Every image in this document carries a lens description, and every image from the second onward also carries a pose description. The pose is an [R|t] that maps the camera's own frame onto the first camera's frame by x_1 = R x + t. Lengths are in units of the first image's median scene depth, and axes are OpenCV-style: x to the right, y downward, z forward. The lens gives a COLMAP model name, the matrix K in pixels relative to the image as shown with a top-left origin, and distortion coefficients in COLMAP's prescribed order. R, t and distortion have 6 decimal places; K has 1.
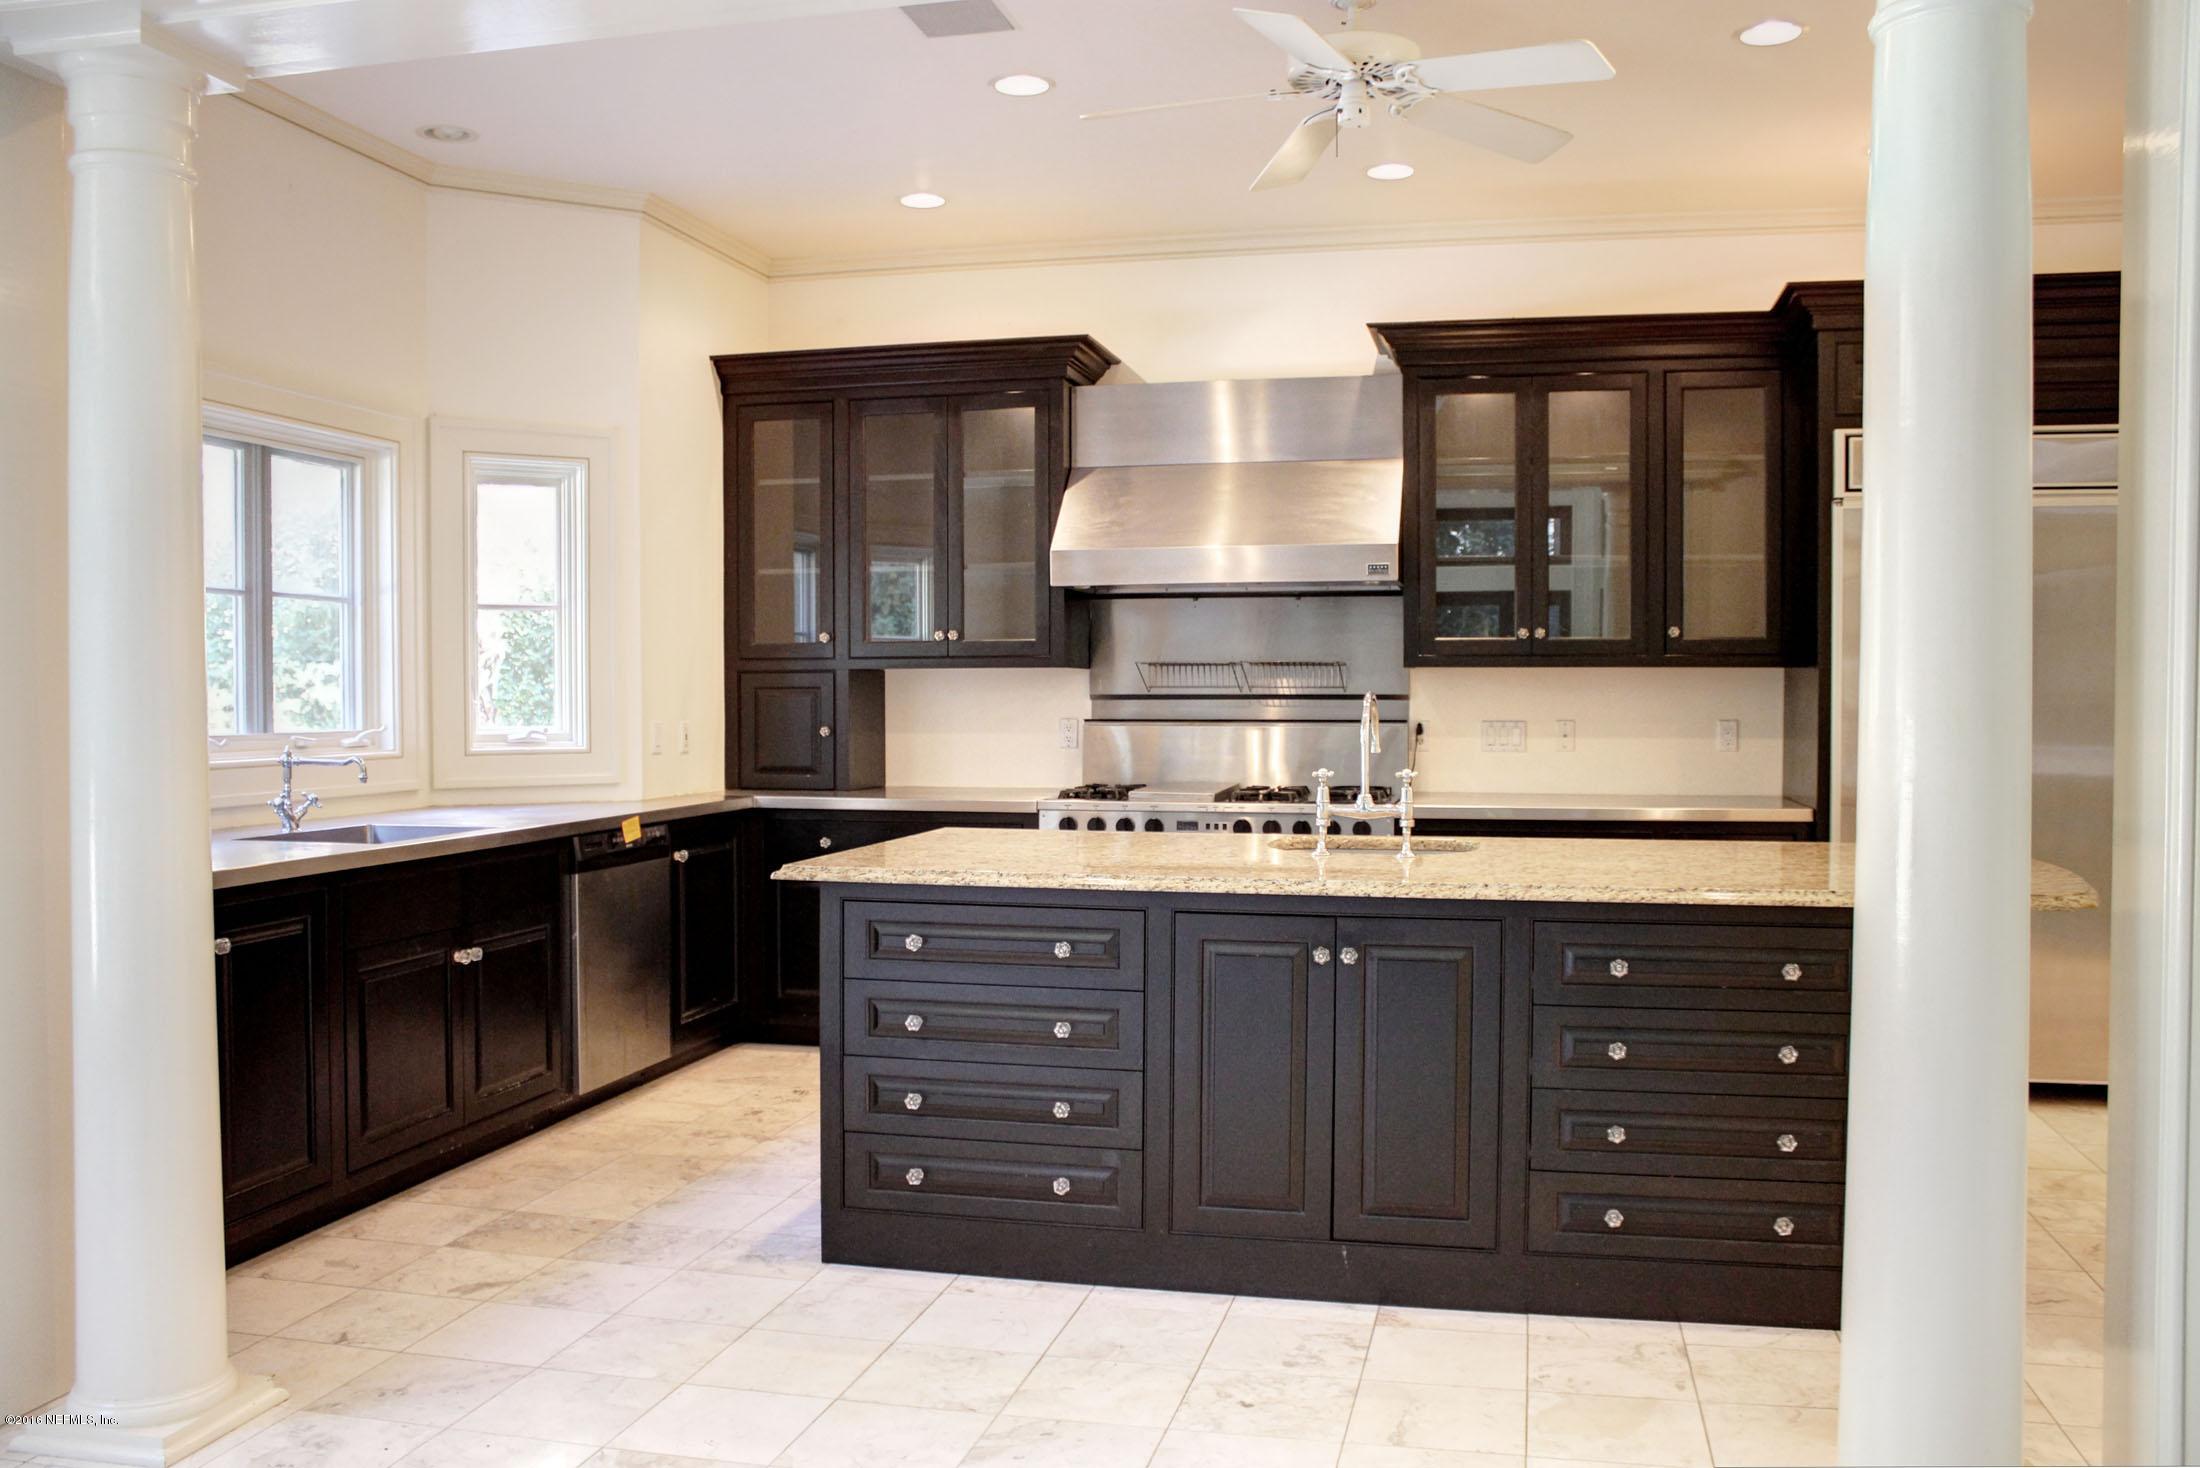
lens RADIAL K [[1778.3, 0, 1099.7], [0, 1778.3, 757.4], [0, 0, 1]] dist [-0.090751, -0.000229]
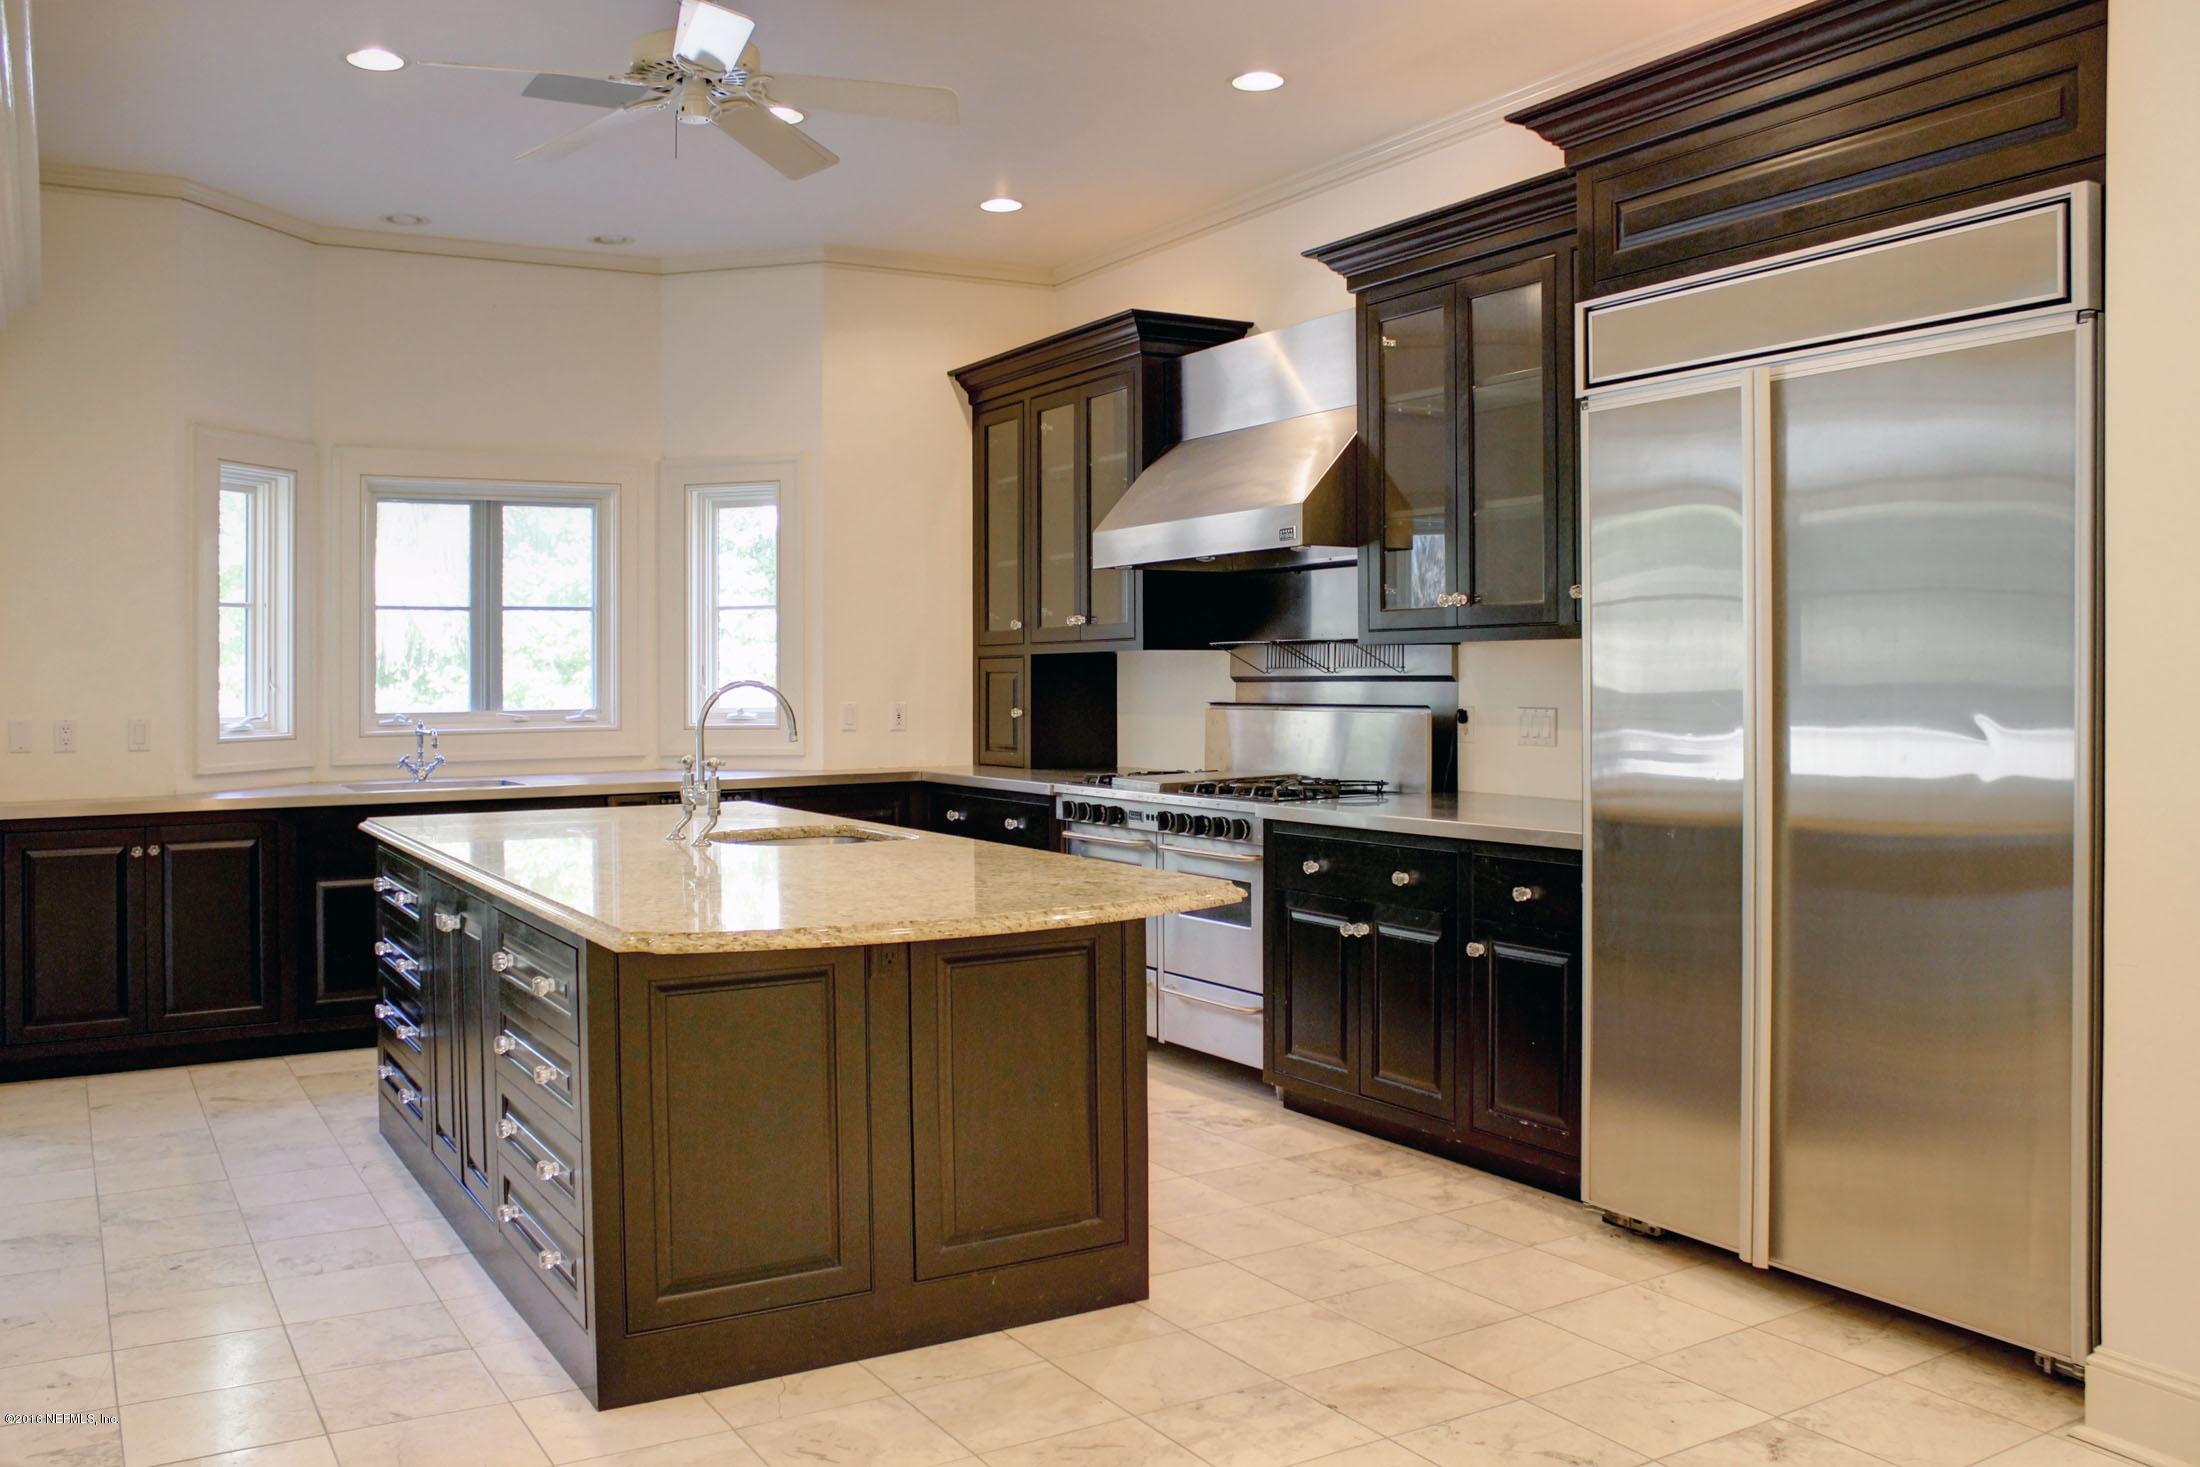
lens RADIAL K [[1845.3, 0, 1100.0], [0, 1845.3, 733.5], [0, 0, 1]] dist [-0.046709, 0.008259]
pose [[0.676073, 0.018705, -0.736597, 0.844934], [-0.015824, 0.999816, 0.010866, -0.018189], [0.736665, 0.004310, 0.676244, 0.355213]]
